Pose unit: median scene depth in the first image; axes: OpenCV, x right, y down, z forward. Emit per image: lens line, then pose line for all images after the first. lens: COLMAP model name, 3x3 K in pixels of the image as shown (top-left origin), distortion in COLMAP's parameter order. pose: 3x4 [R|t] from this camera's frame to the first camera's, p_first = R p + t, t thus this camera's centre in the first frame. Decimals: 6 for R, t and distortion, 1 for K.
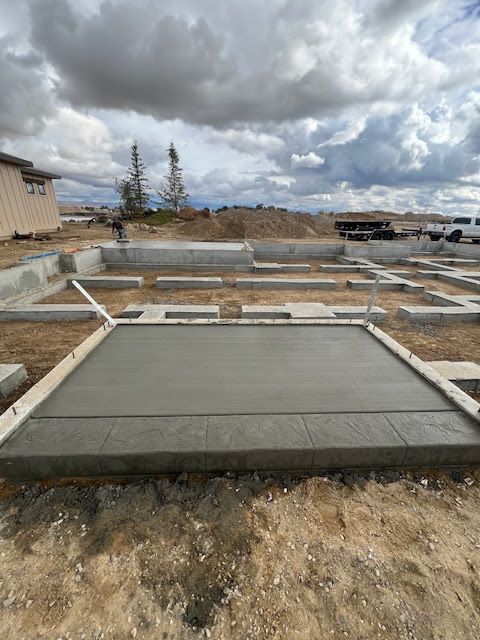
lens RADIAL K [[259.7, 0, 240.0], [0, 259.7, 320.0], [0, 0, 1]] dist [-0.001029, -0.000031]
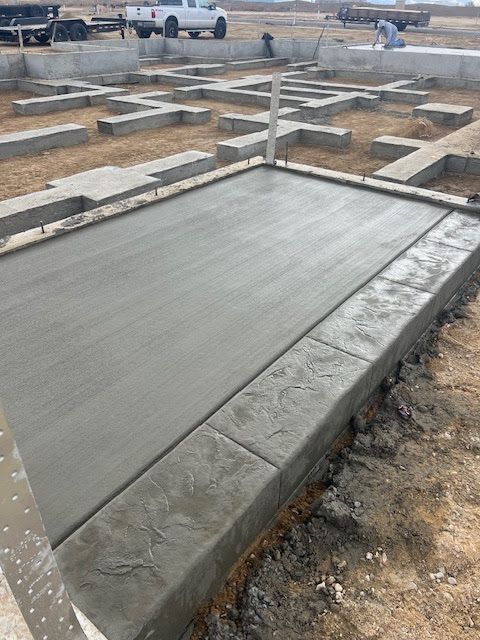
lens RADIAL K [[502.0, 0, 240.0], [0, 502.0, 320.0], [0, 0, 1]] dist [0.055761, -0.070878]
pose [[0.635750, -0.415093, 0.650784, -0.322250], [0.289727, 0.909779, 0.297256, -0.010684], [-0.715458, -0.000431, 0.698655, 0.117197]]
